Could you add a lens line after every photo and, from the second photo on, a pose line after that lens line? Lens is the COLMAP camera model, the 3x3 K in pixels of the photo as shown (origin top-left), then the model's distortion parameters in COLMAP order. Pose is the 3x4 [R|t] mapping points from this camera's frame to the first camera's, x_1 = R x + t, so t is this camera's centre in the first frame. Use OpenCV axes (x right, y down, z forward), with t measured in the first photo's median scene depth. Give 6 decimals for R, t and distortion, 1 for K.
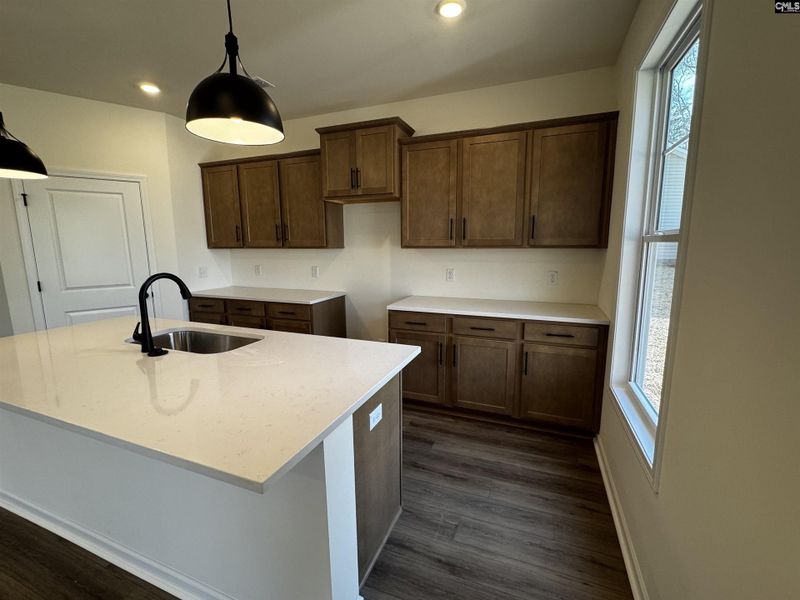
lens RADIAL K [[351.5, 0, 400.0], [0, 351.5, 300.0], [0, 0, 1]] dist [-0.003727, -0.000606]
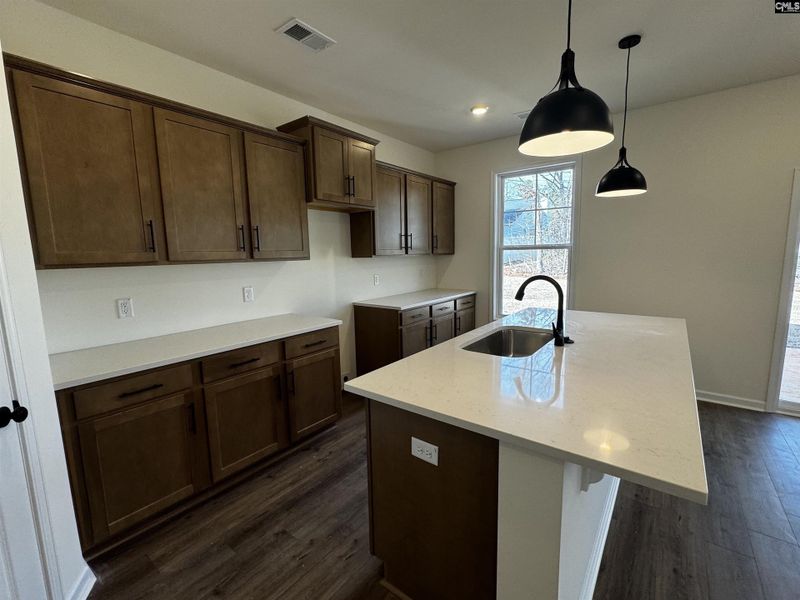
lens RADIAL K [[351.5, 0, 400.0], [0, 351.5, 300.0], [0, 0, 1]] dist [-0.003727, -0.000606]
pose [[0.277651, -0.130547, 0.951771, -1.042940], [0.169166, 0.981887, 0.085329, -0.096271], [-0.945671, 0.137316, 0.294706, 0.621677]]
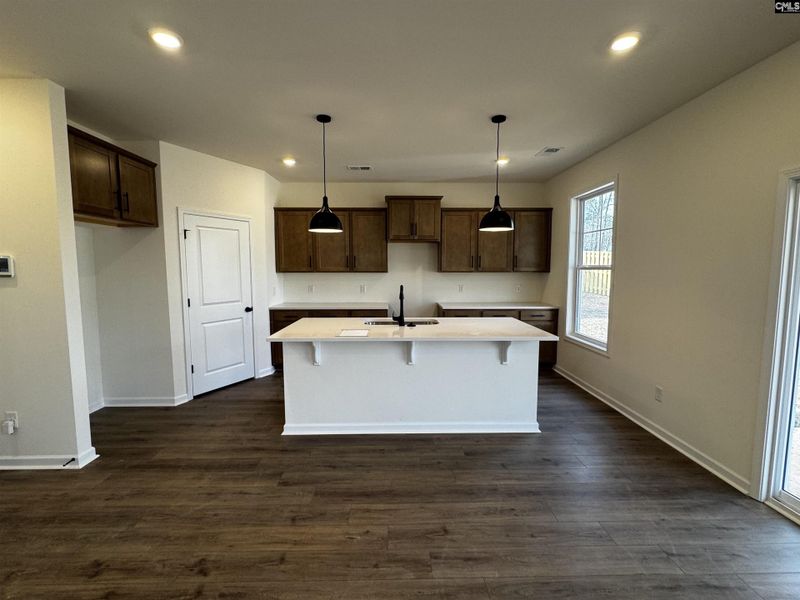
lens RADIAL K [[351.5, 0, 400.0], [0, 351.5, 300.0], [0, 0, 1]] dist [-0.003727, -0.000606]
pose [[0.923661, -0.030576, 0.381989, -0.801121], [0.055983, 0.996884, -0.055573, 0.061467], [-0.379099, 0.072715, 0.922495, -0.428553]]
